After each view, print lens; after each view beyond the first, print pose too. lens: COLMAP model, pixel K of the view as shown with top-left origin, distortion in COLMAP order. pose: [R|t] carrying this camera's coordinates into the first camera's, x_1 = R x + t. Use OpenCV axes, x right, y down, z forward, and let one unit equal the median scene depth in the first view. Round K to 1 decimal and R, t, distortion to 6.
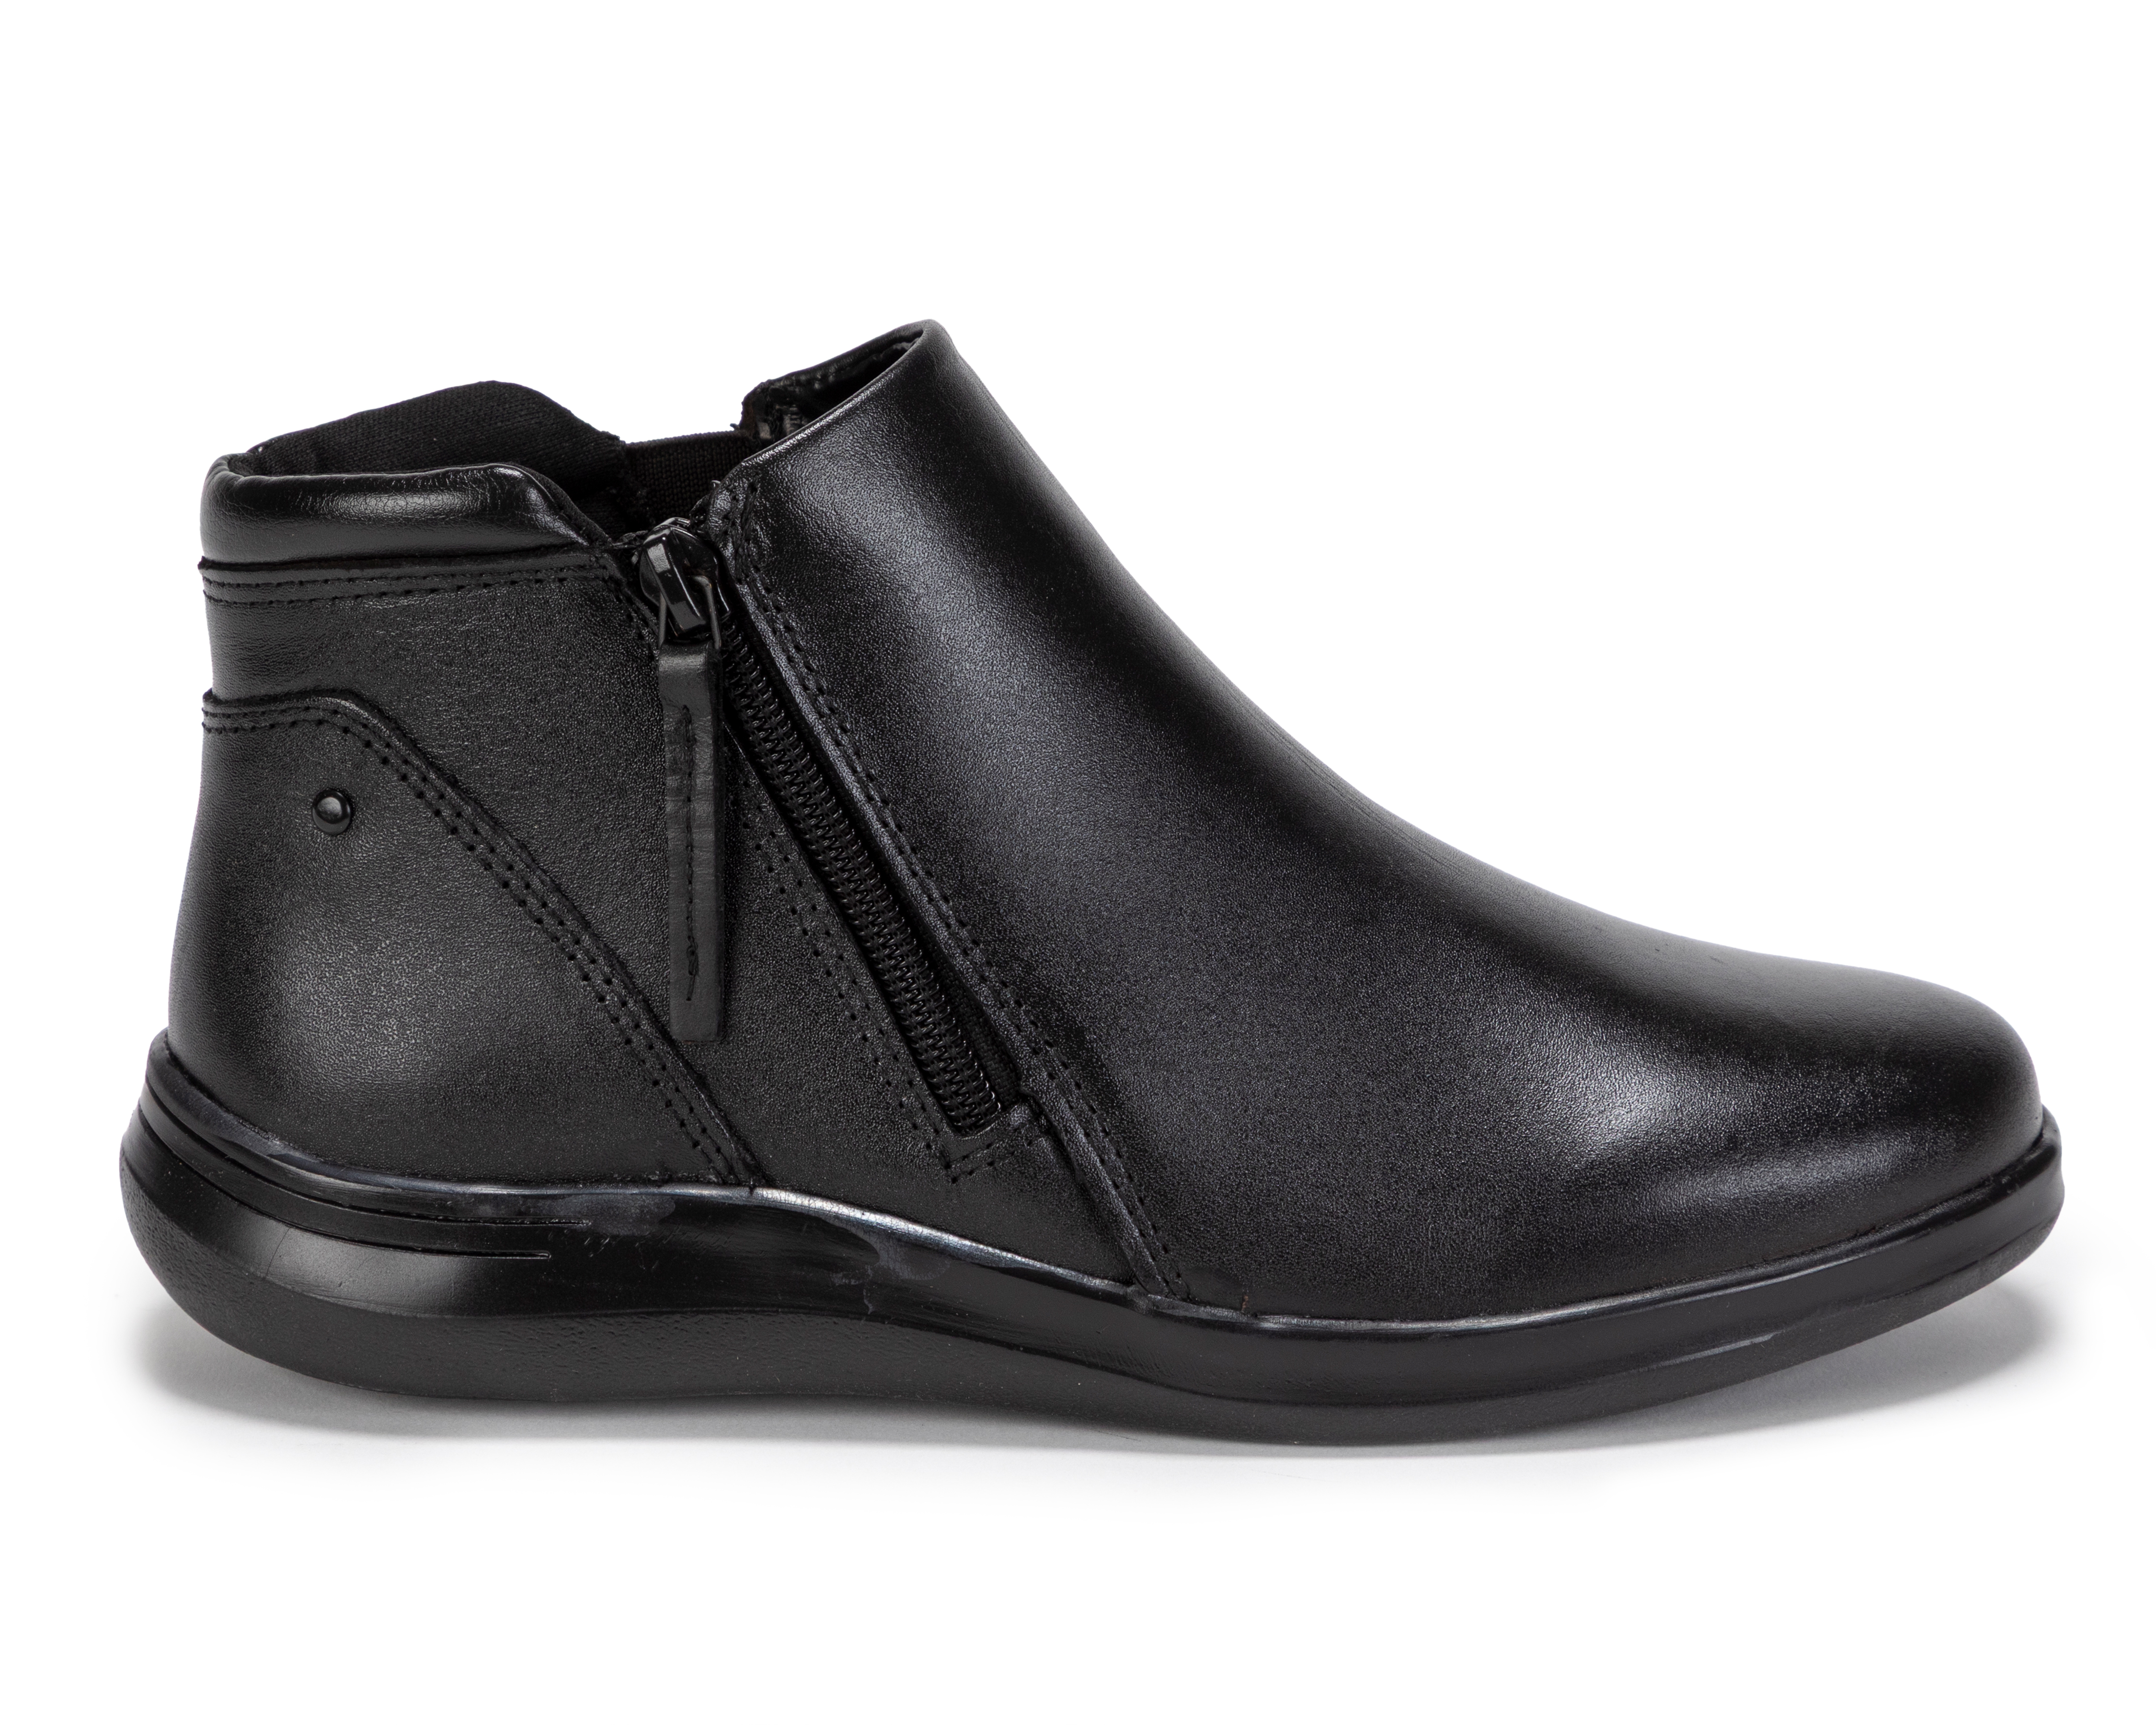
lens RADIAL K [[5944.1, 0, 1078.0], [0, 5944.1, 862.4], [0, 0, 1]] dist [0.168492, 0.000000]
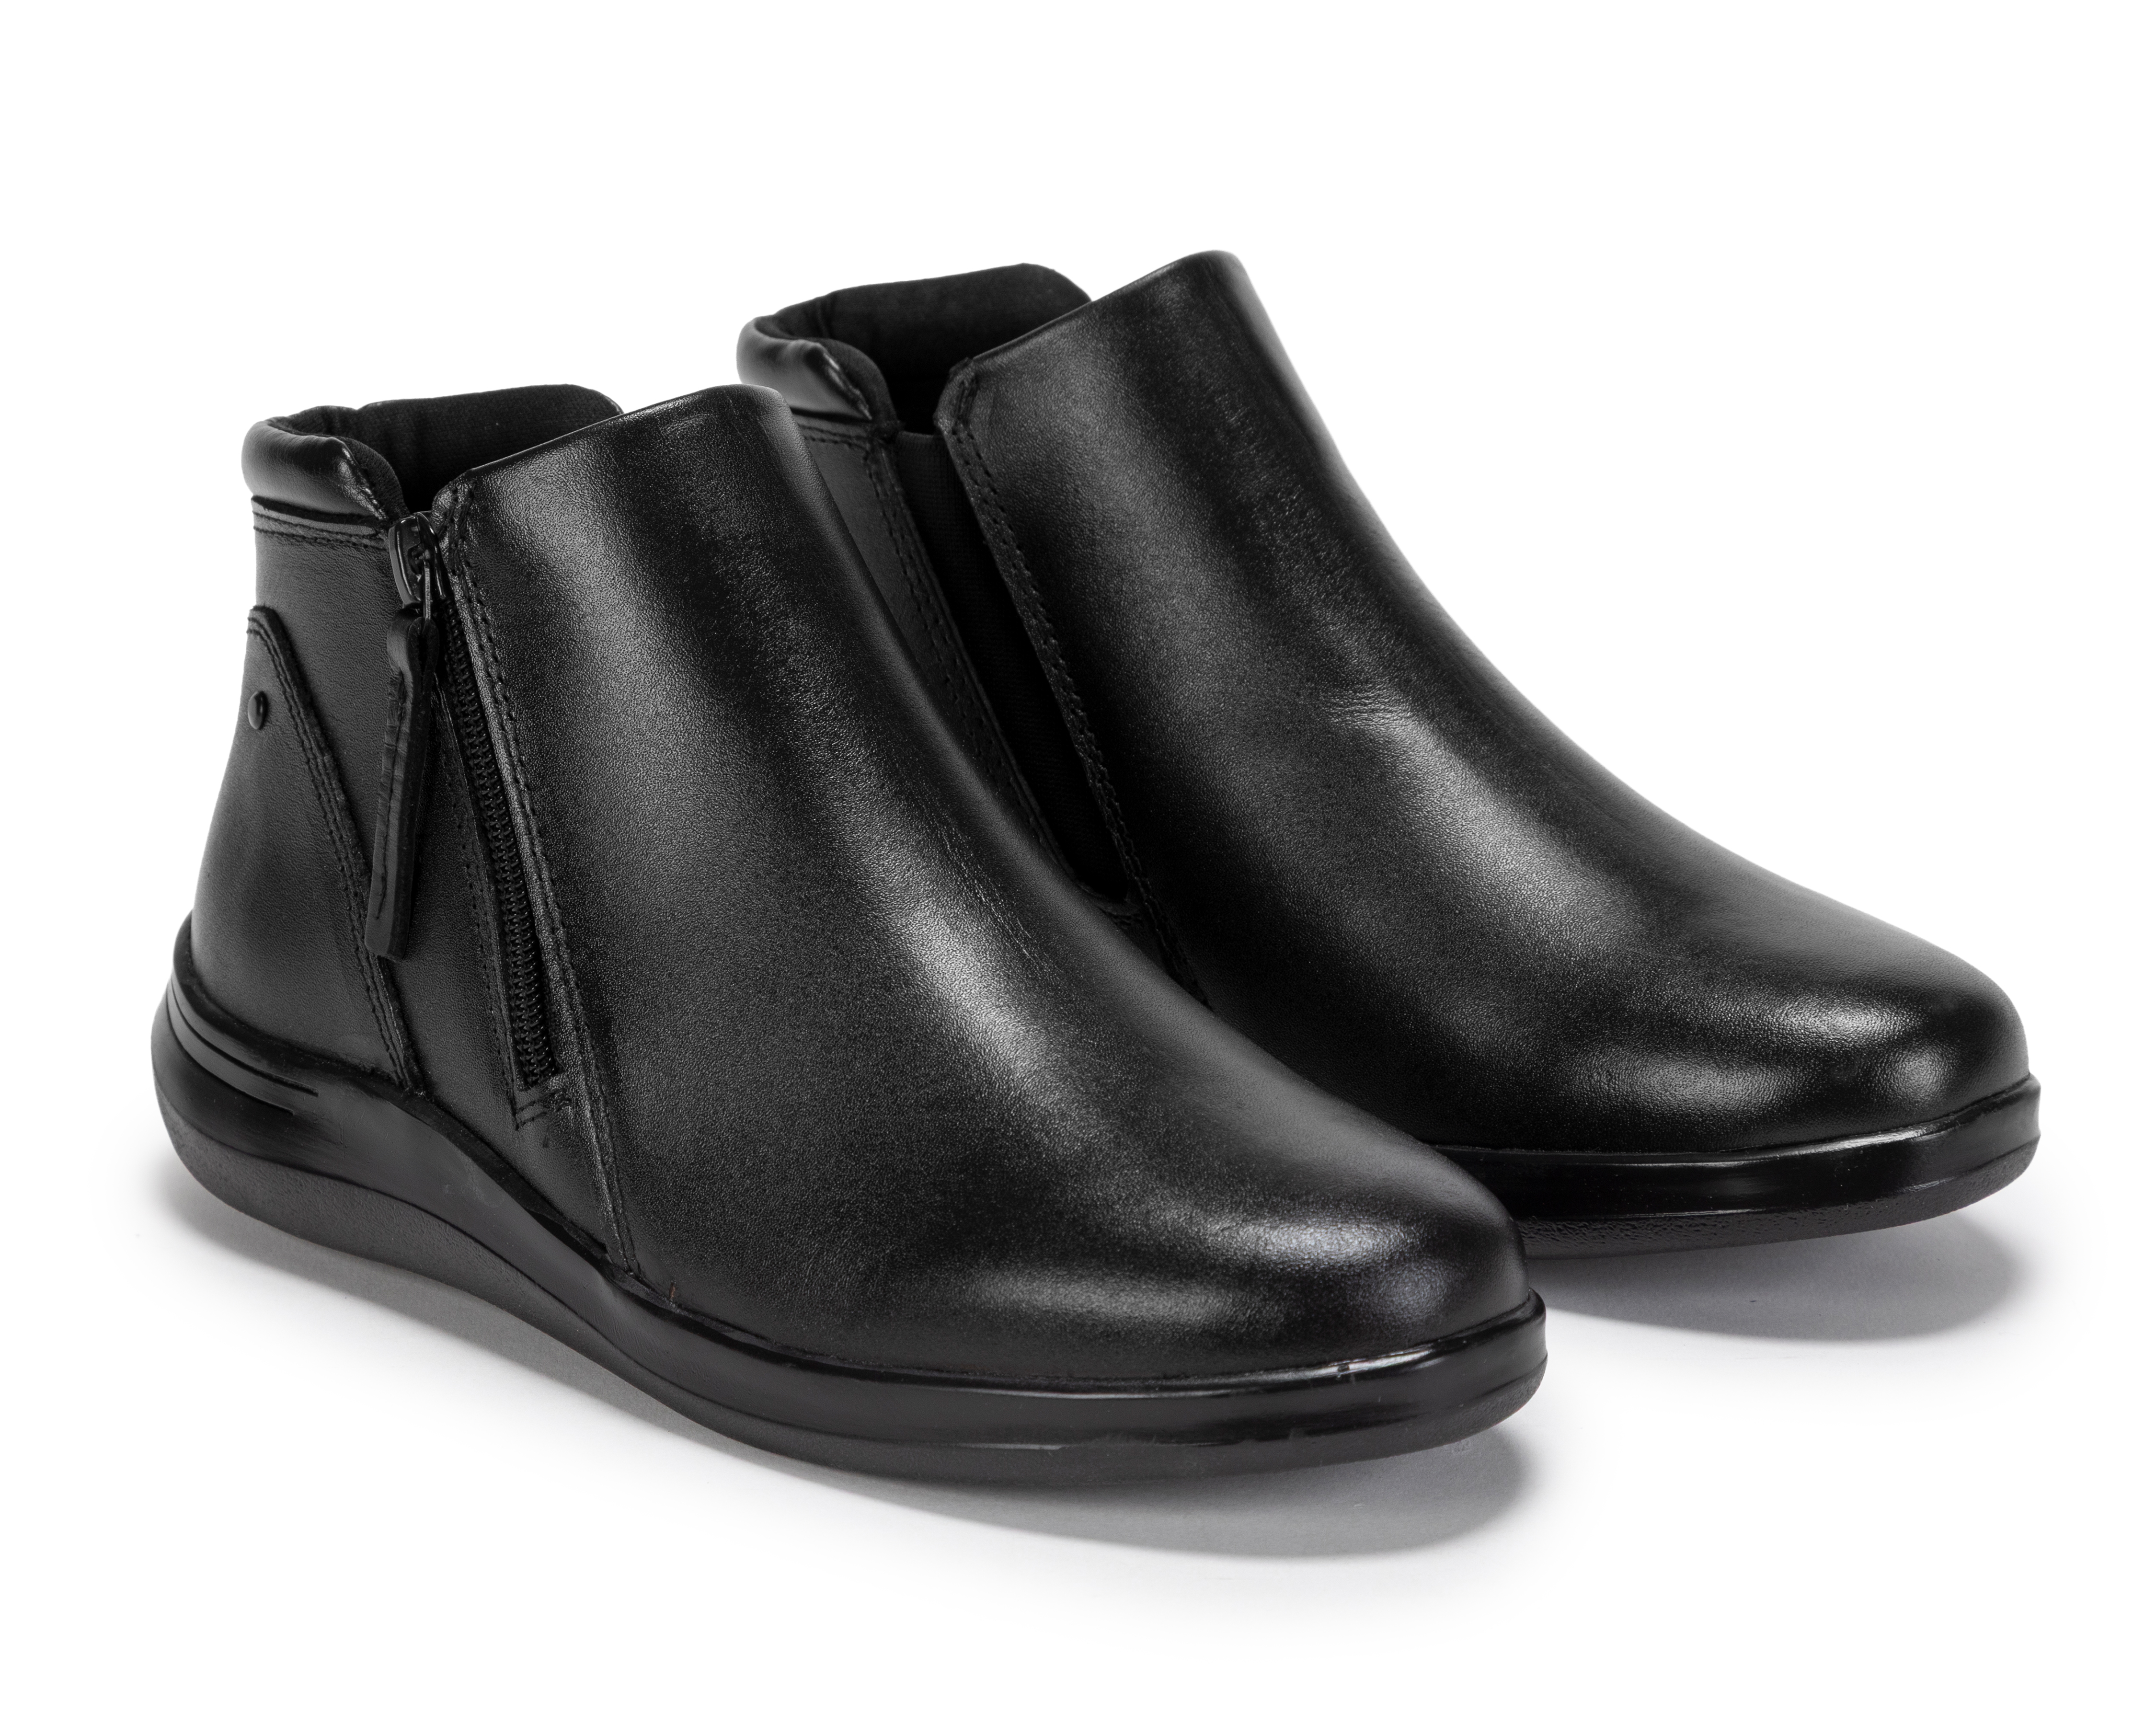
lens RADIAL K [[5944.1, 0, 1078.6], [0, 5944.1, 861.8], [0, 0, 1]] dist [0.168492, 0.000000]
pose [[0.798260, 0.205236, -0.566268, 0.698947], [-0.209459, 0.976067, 0.058492, -0.084760], [0.564720, 0.071918, 0.822143, 0.126542]]
